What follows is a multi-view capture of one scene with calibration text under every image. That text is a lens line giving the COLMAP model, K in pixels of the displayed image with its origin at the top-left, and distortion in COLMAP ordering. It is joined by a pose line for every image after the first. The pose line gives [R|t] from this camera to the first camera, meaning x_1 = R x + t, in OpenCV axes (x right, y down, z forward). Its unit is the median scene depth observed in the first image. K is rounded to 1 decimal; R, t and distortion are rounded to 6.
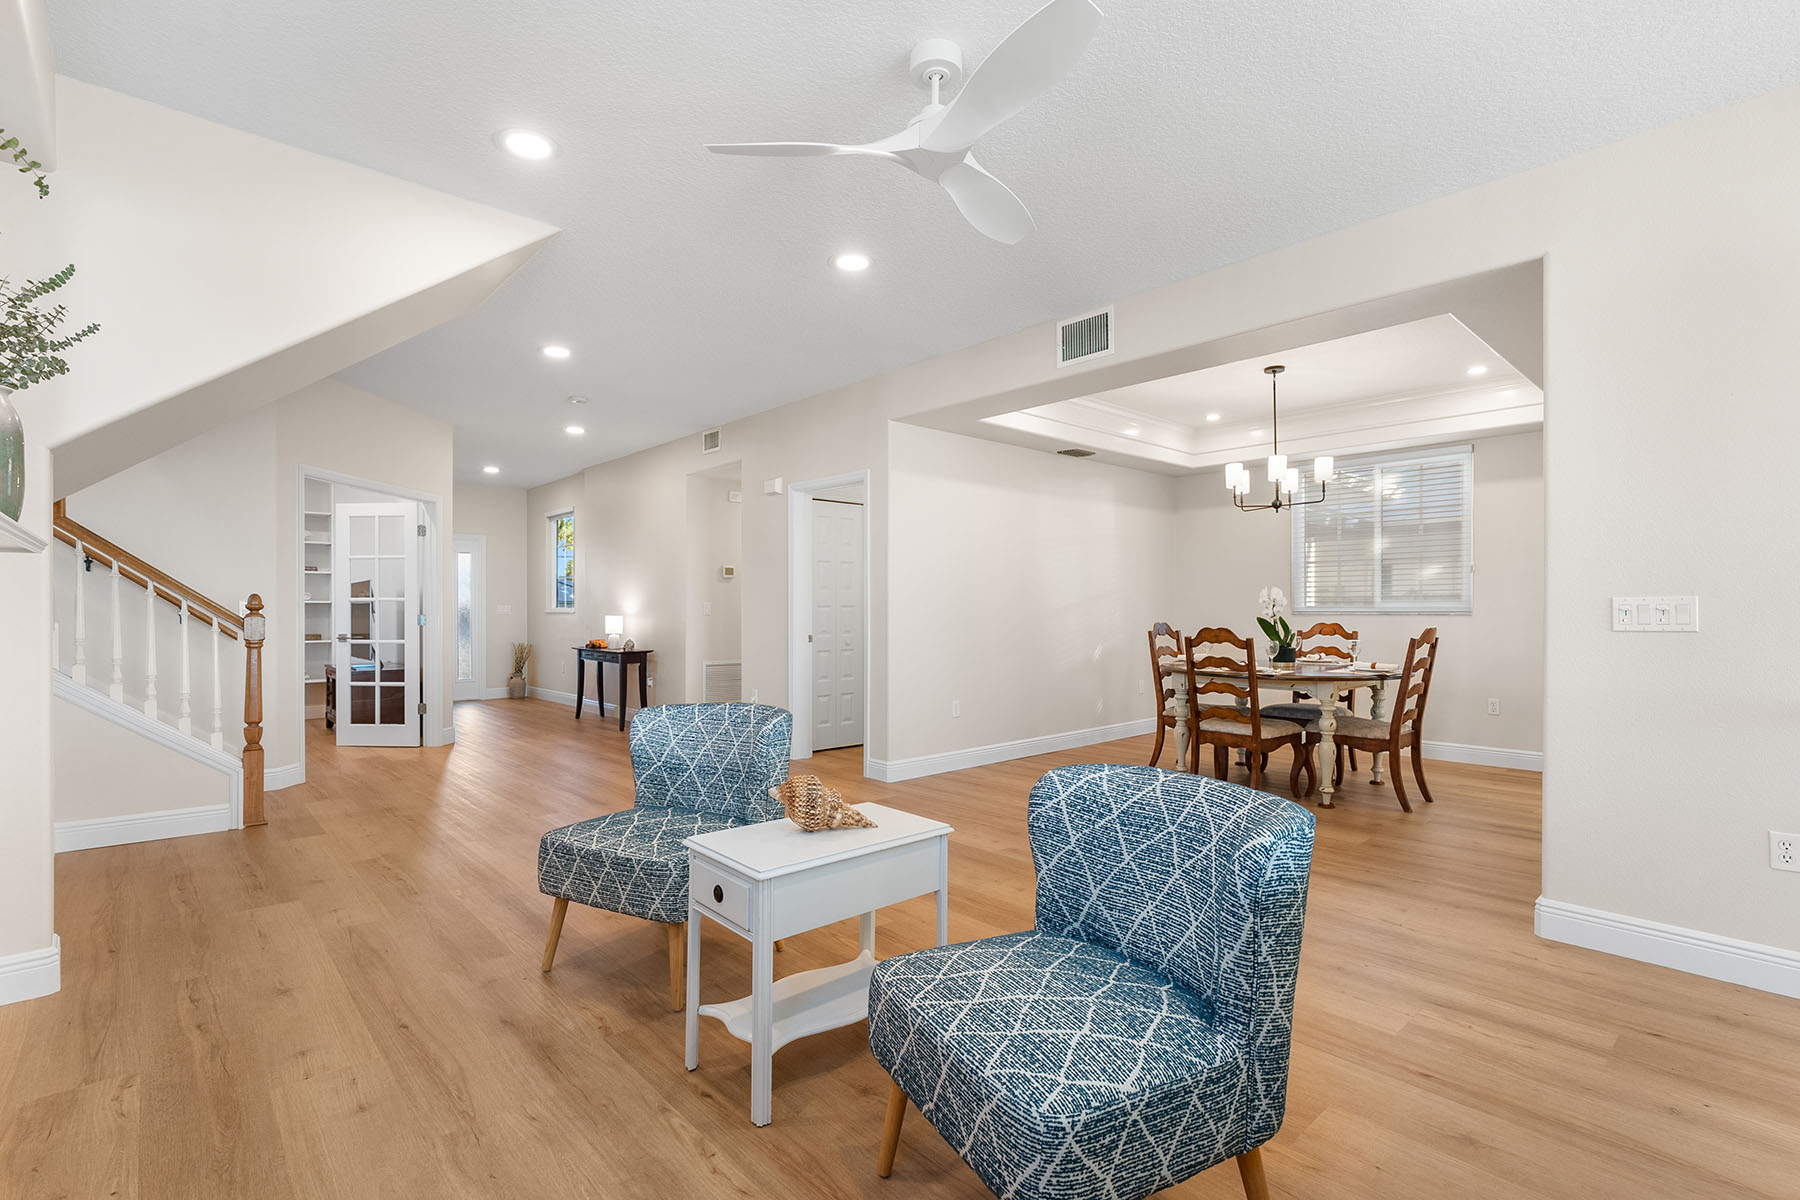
lens RADIAL K [[828.0, 0, 894.8], [0, 828.0, 611.6], [0, 0, 1]] dist [-0.010388, 0.002537]
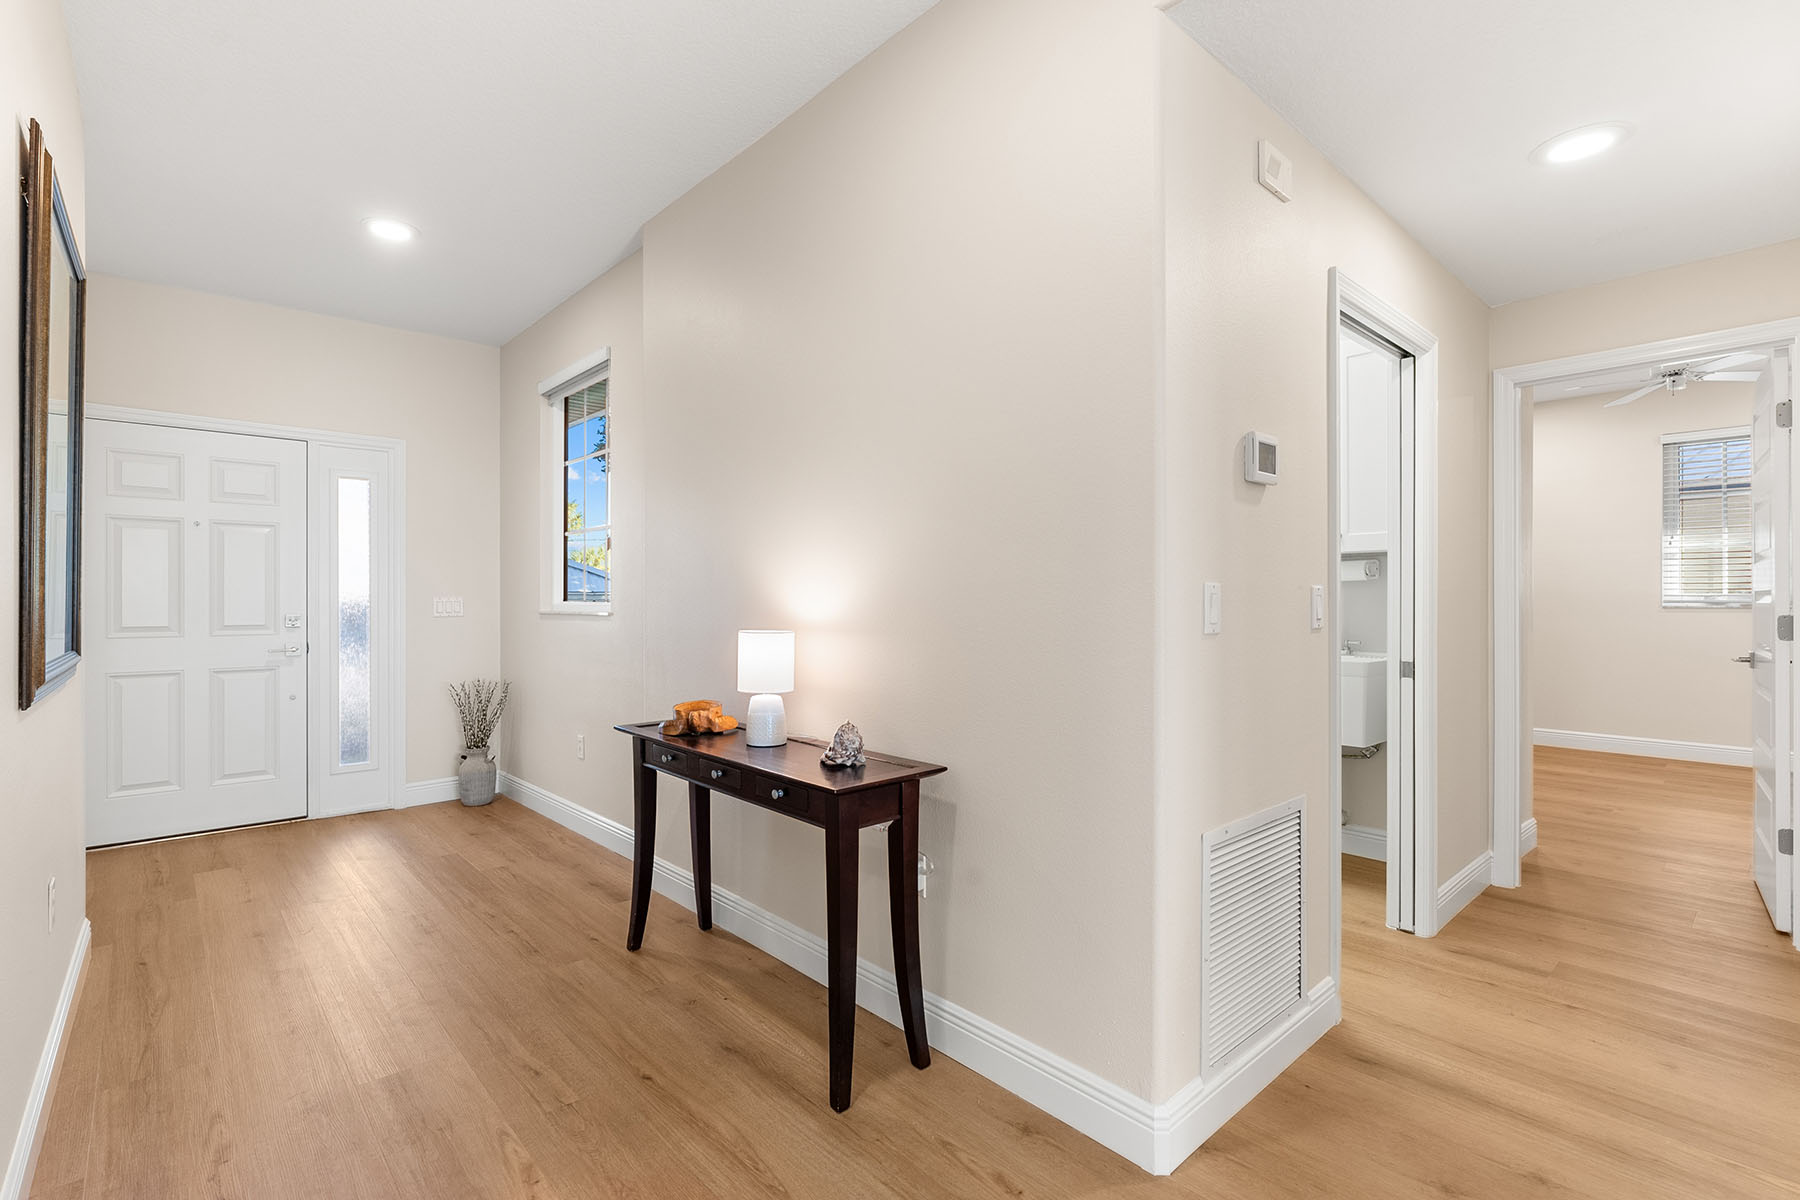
lens RADIAL K [[828.0, 0, 898.2], [0, 828.0, 605.3], [0, 0, 1]] dist [-0.010388, 0.002537]
pose [[0.999996, -0.002163, 0.001625, -0.286989], [0.002161, 0.999997, 0.001268, -0.004094], [-0.001628, -0.001265, 0.999998, 0.693568]]
